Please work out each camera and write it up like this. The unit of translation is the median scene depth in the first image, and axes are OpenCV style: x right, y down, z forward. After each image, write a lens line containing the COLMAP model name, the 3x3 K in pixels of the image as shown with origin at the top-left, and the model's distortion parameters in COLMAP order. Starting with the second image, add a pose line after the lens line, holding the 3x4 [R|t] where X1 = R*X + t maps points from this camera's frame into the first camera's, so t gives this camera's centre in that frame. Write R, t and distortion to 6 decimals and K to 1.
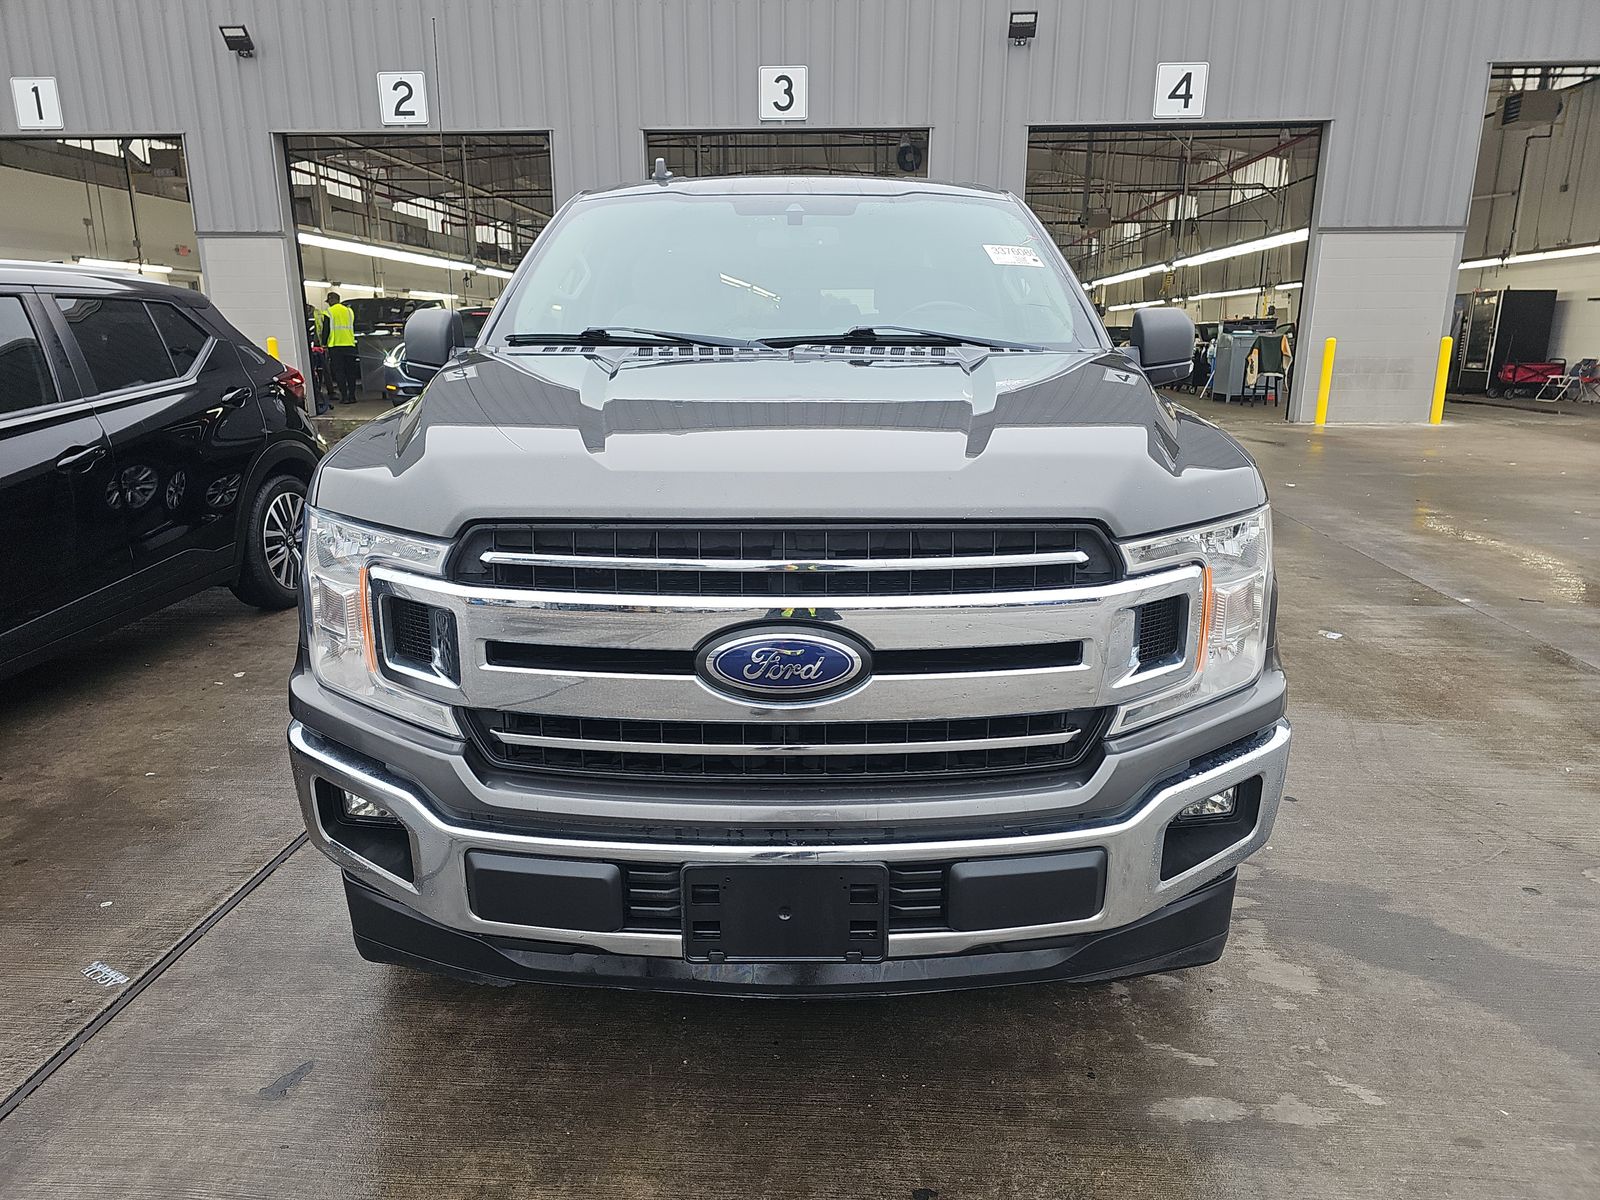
lens RADIAL K [[1086.6, 0, 790.0], [0, 1086.6, 594.5], [0, 0, 1]] dist [0.035526, 0.001508]
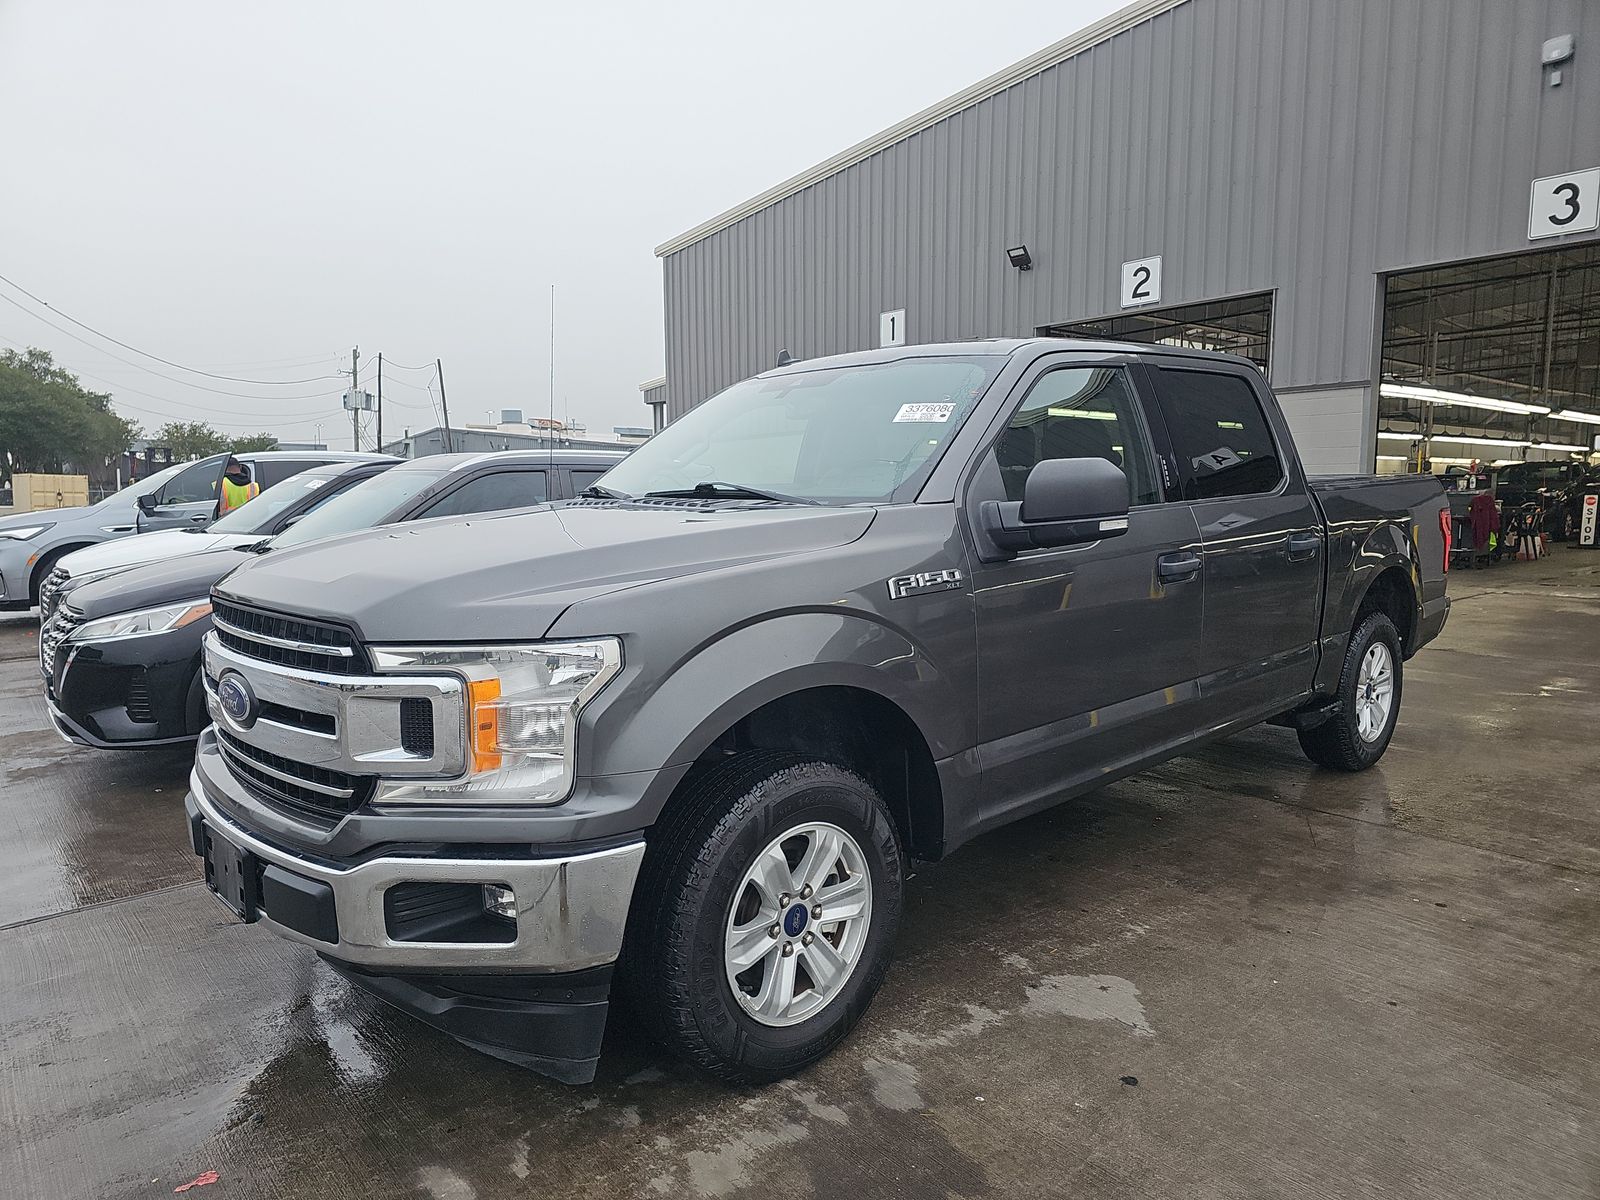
lens RADIAL K [[1086.6, 0, 790.0], [0, 1086.6, 594.5], [0, 0, 1]] dist [0.035526, 0.001508]
pose [[0.681587, 0.067172, -0.728647, 0.224511], [-0.169203, 0.983258, -0.067631, -0.014803], [0.711905, 0.169386, 0.681542, 0.066932]]
